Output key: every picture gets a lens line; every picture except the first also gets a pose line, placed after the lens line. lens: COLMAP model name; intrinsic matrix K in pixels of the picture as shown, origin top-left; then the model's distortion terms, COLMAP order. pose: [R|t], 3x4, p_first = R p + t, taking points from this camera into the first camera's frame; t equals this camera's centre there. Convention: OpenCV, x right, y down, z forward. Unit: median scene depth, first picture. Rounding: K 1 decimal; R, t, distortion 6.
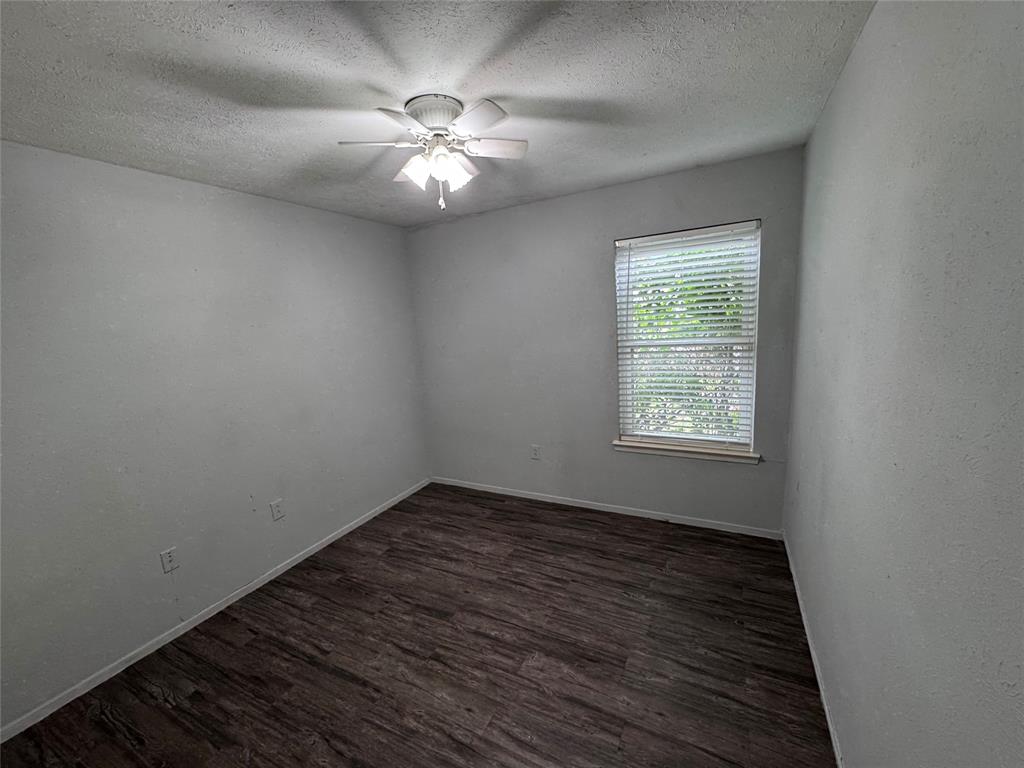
lens RADIAL K [[409.3, 0, 511.1], [0, 409.3, 384.2], [0, 0, 1]] dist [-0.002961, 0.000402]
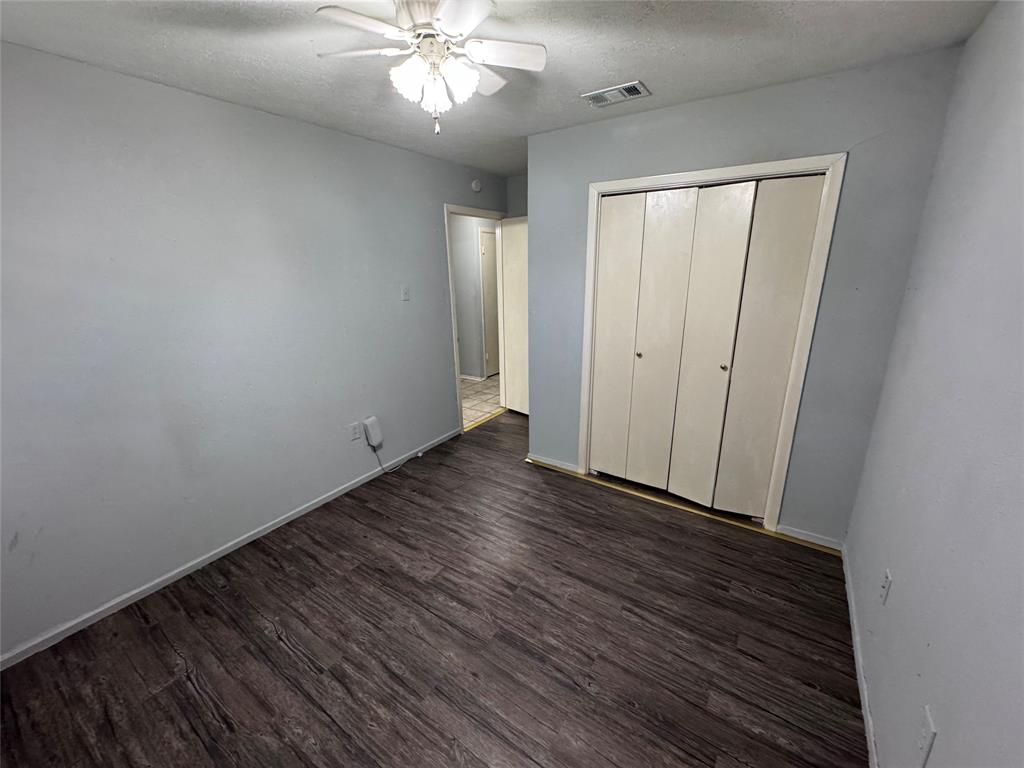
lens RADIAL K [[409.3, 0, 509.1], [0, 409.3, 381.1], [0, 0, 1]] dist [-0.002961, 0.000402]
pose [[-0.989315, 0.048293, 0.137562, -0.325297], [0.102218, 0.902547, 0.418282, -0.252136], [-0.103956, 0.427874, -0.897840, 1.602282]]
